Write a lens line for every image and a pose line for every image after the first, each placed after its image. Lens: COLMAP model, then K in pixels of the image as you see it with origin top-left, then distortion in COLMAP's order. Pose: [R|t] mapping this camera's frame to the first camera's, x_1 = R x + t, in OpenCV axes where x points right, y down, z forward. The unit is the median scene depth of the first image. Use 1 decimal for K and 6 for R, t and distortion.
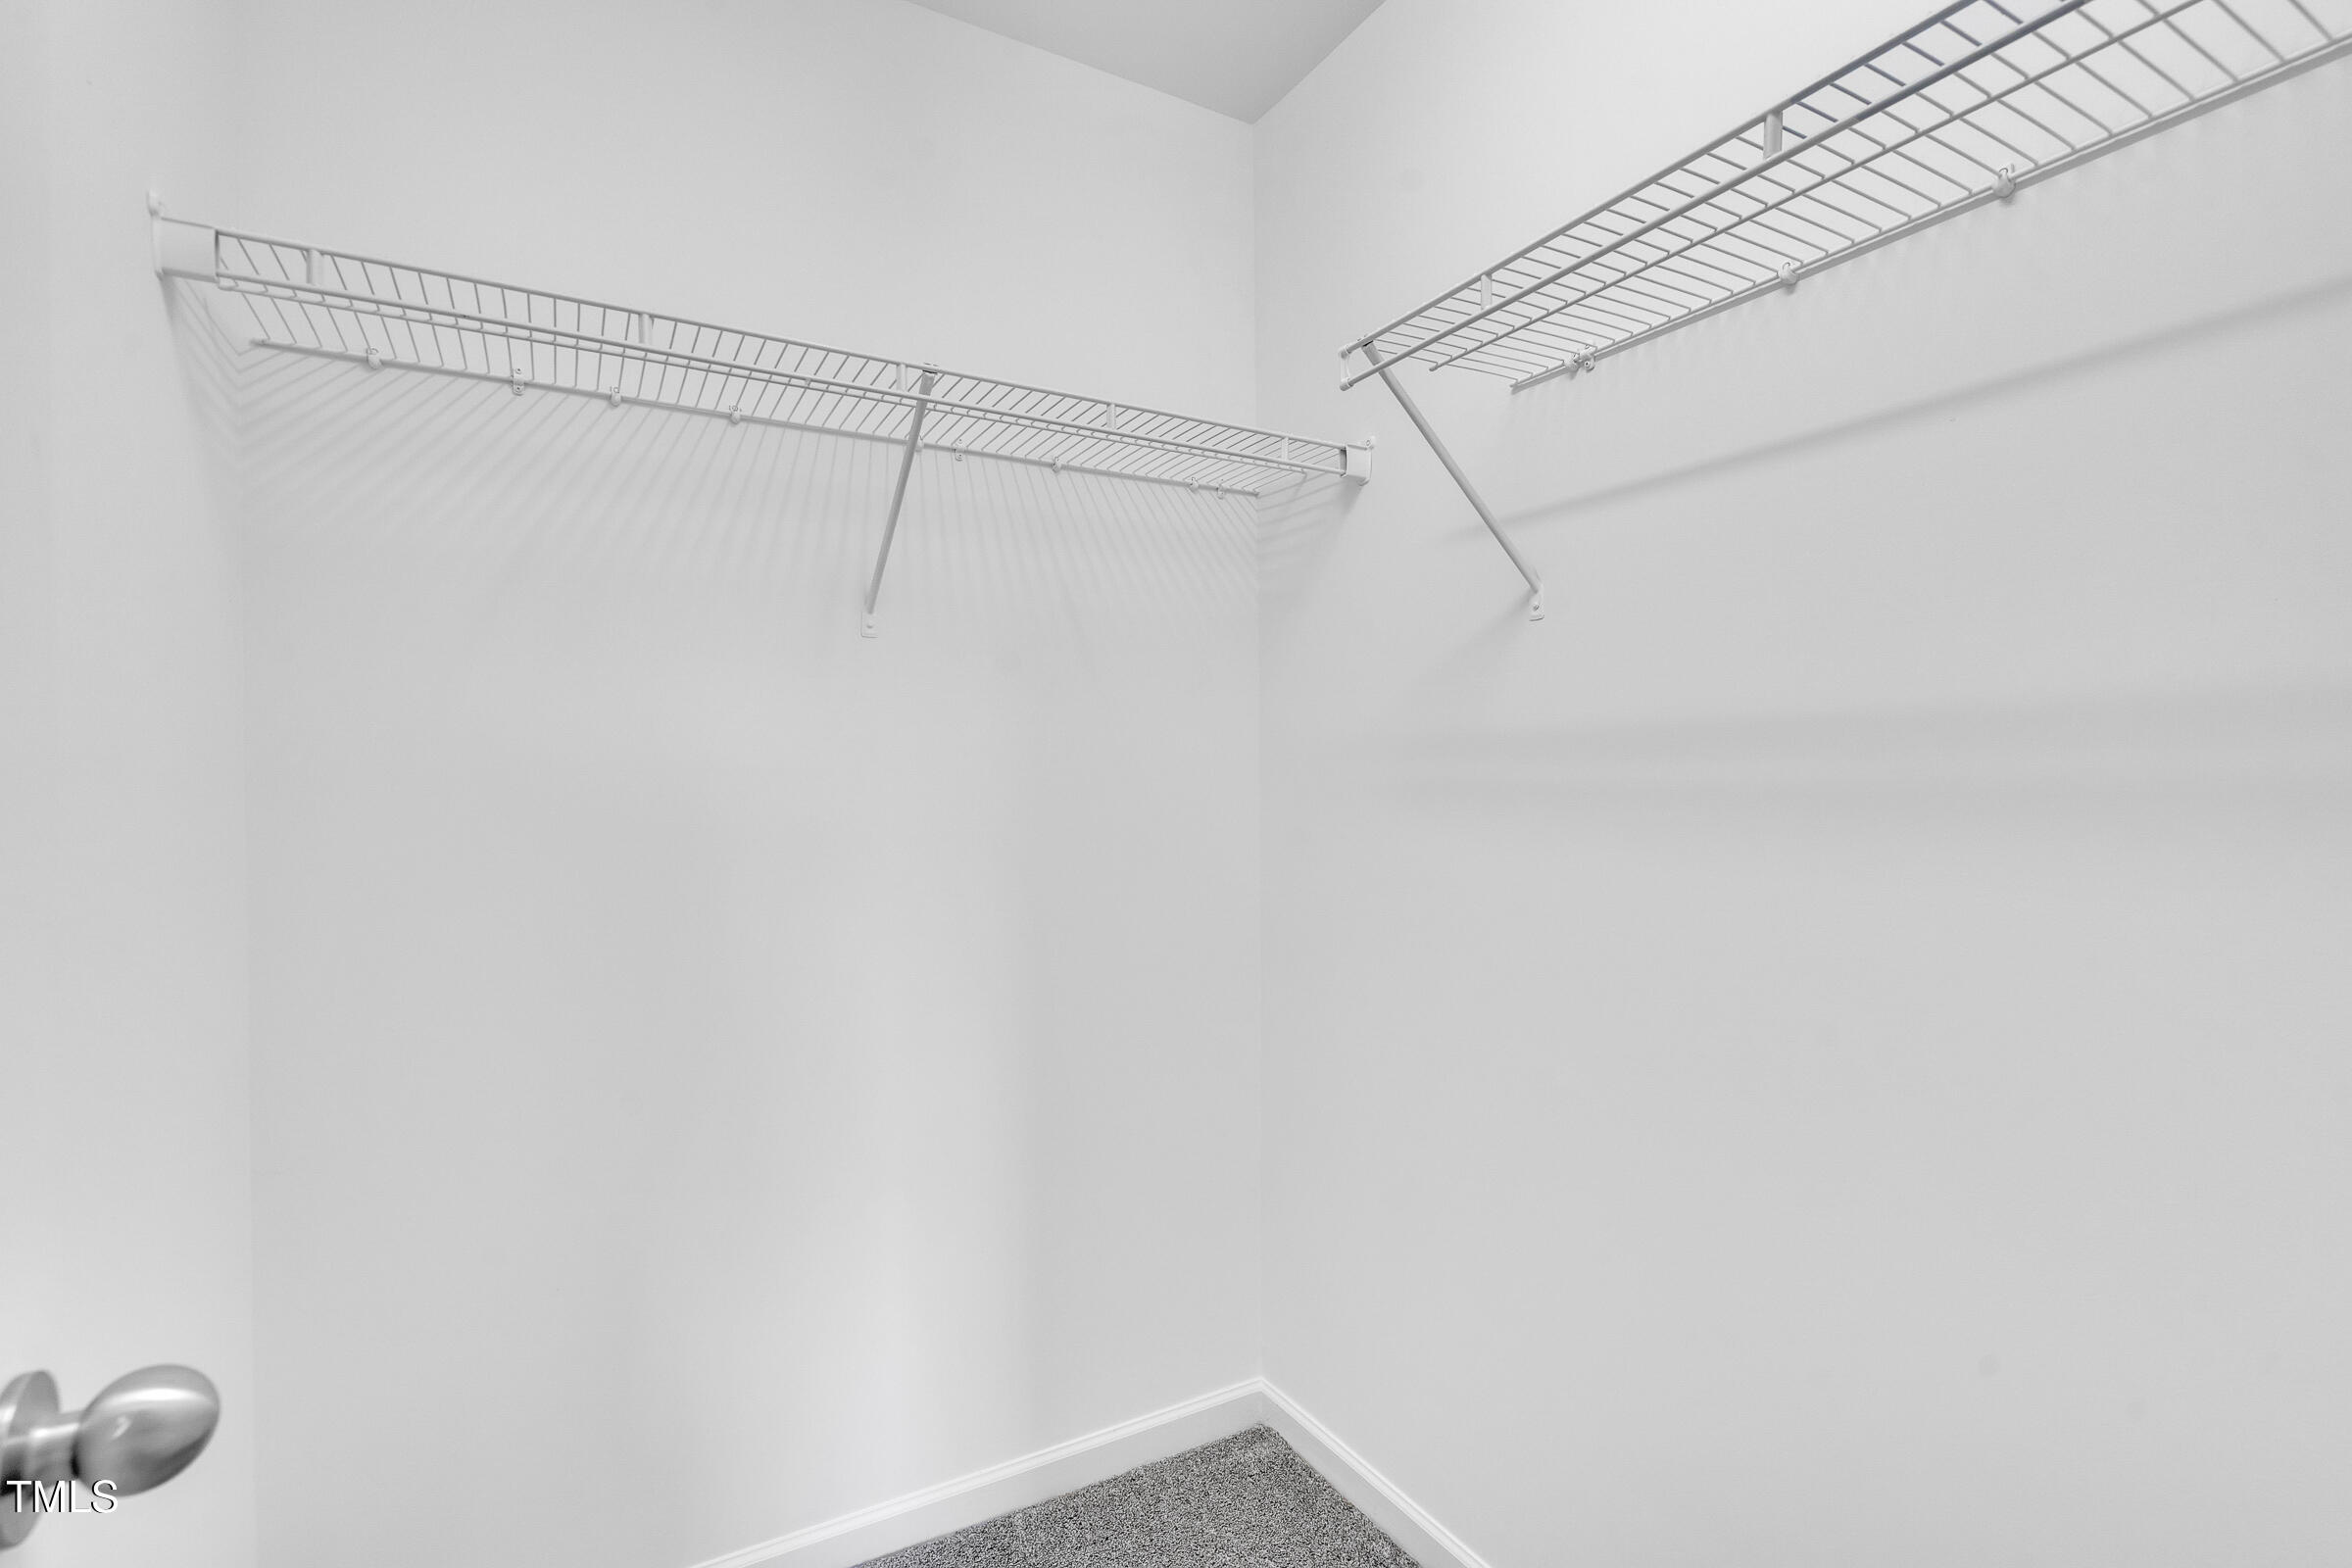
lens RADIAL K [[1083.4, 0, 1175.9], [0, 1083.4, 805.0], [0, 0, 1]] dist [0.031441, 0.000263]
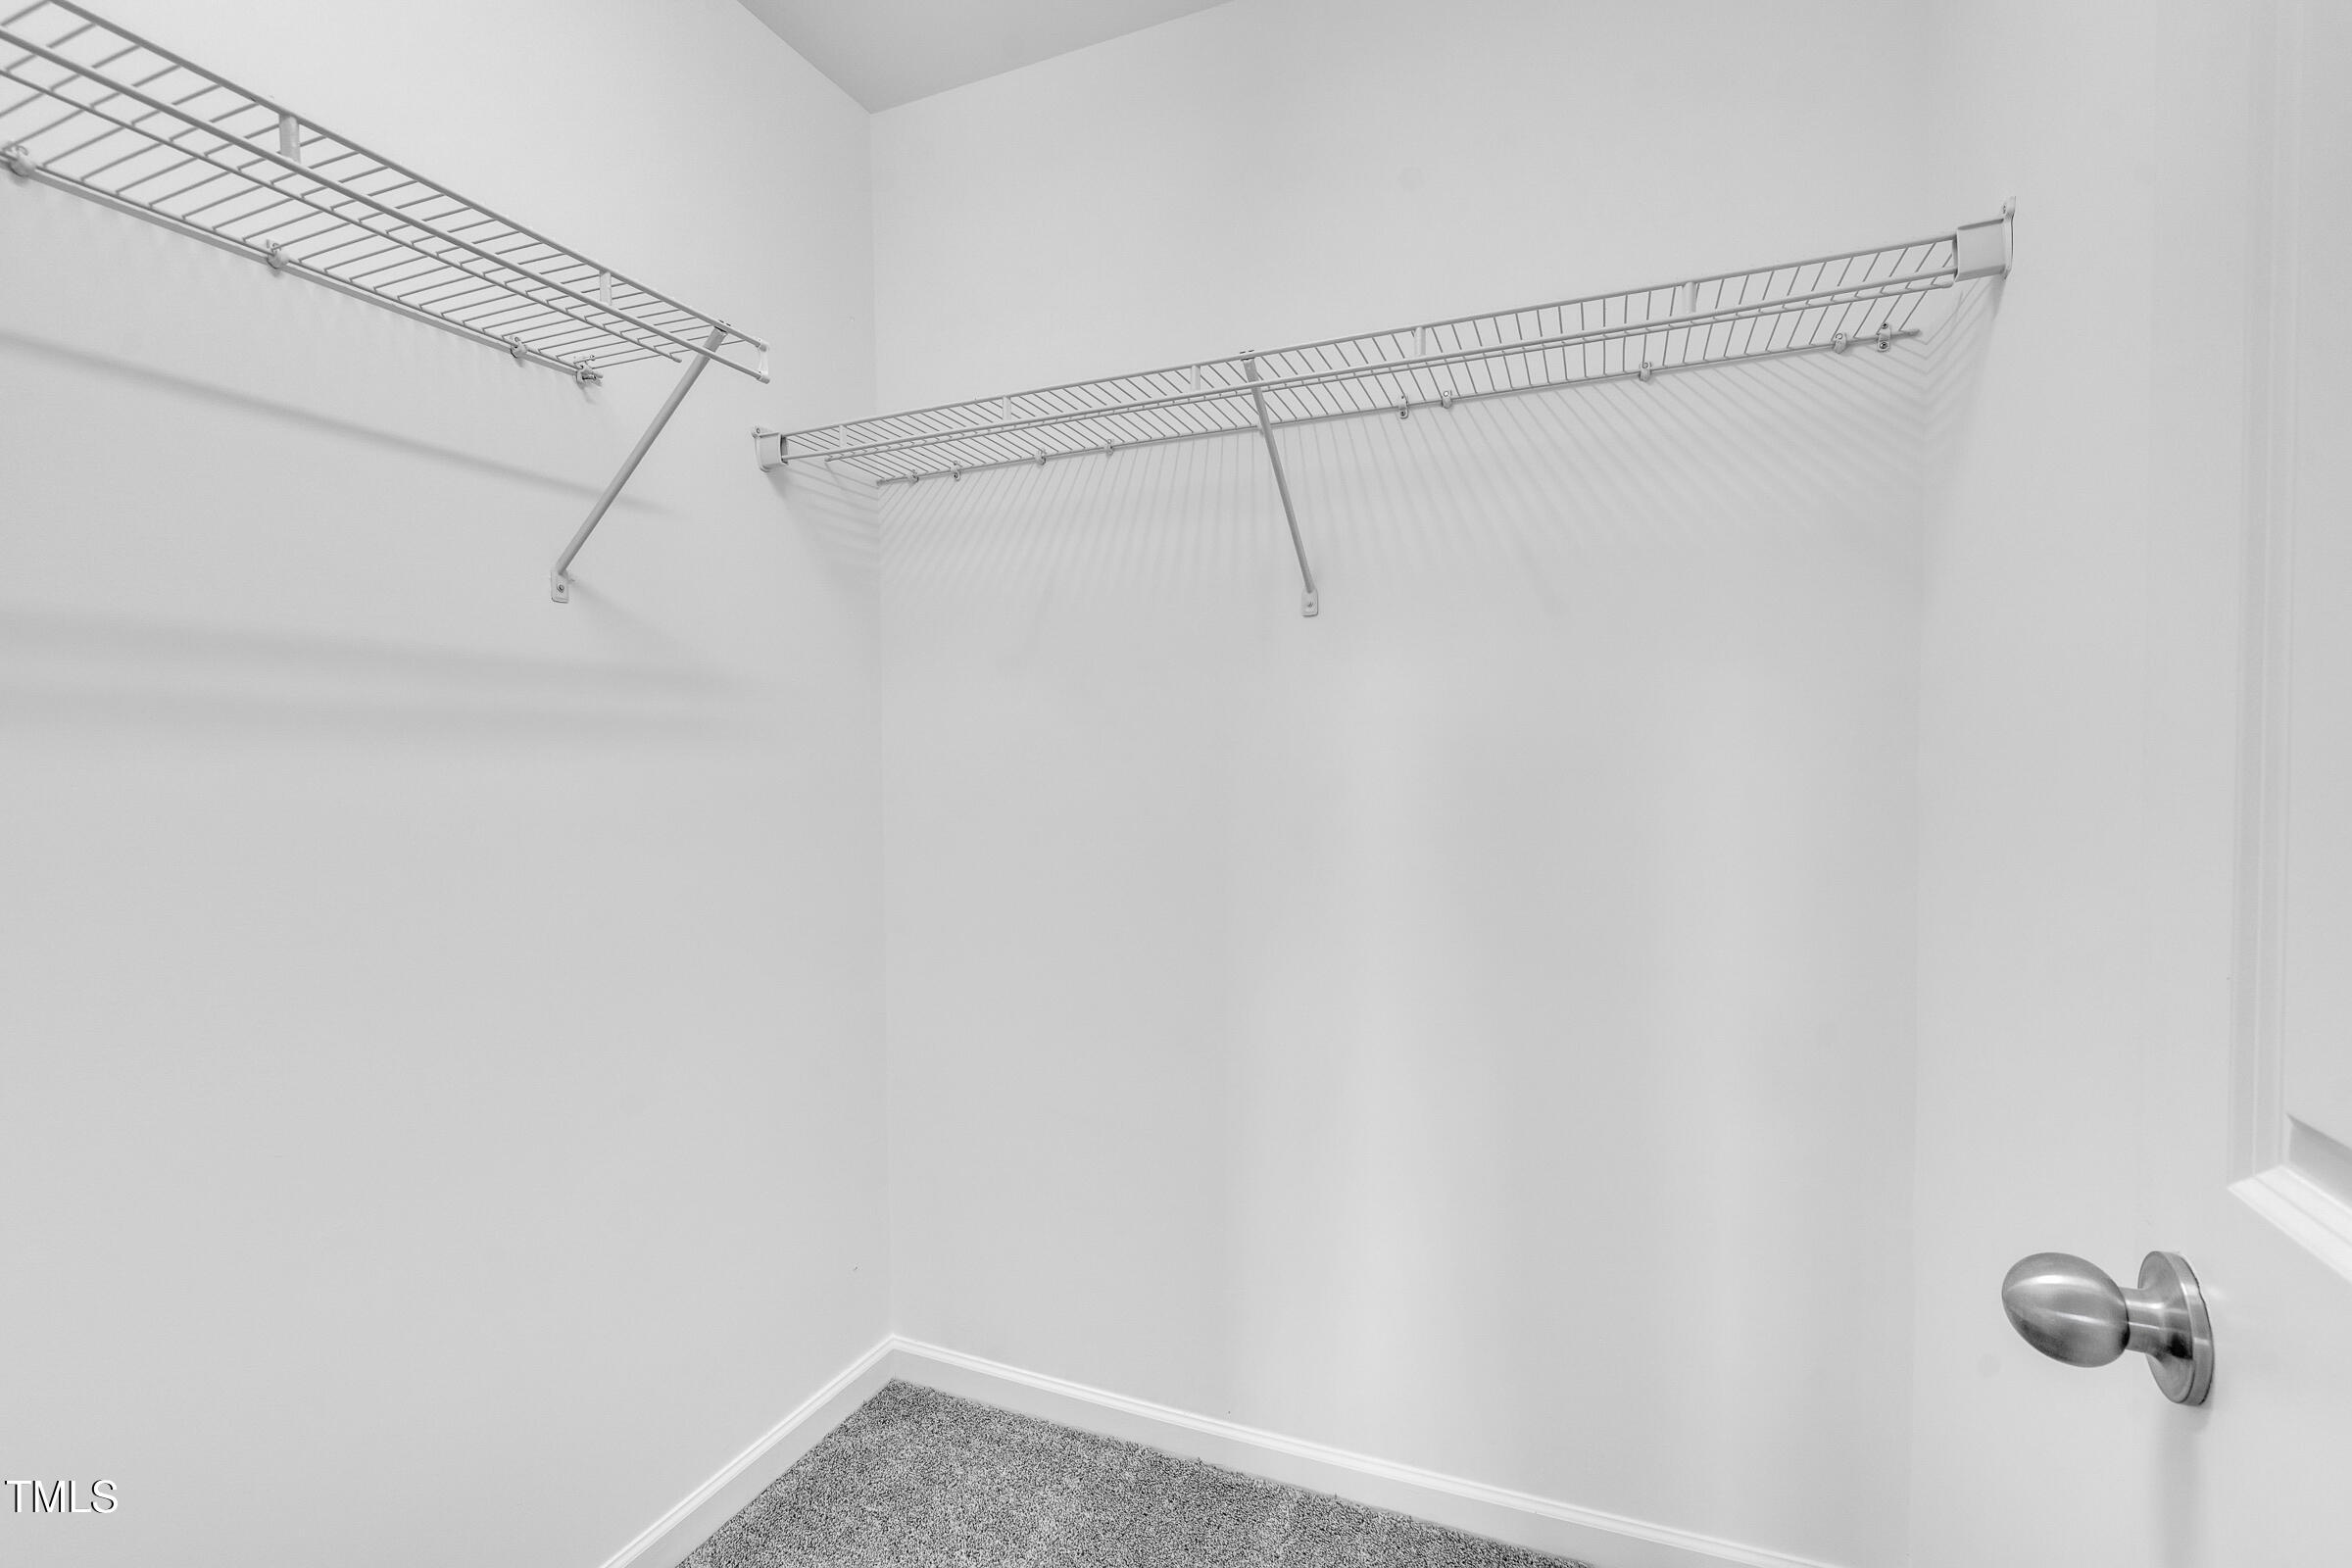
lens RADIAL K [[1102.2, 0, 1176.0], [0, 1102.2, 784.0], [0, 0, 1]] dist [-0.001876, -0.000096]
pose [[0.623028, 0.017560, -0.782003, 0.520628], [-0.008752, 0.999842, 0.015479, -0.008612], [0.782151, -0.002799, 0.623083, 0.277183]]
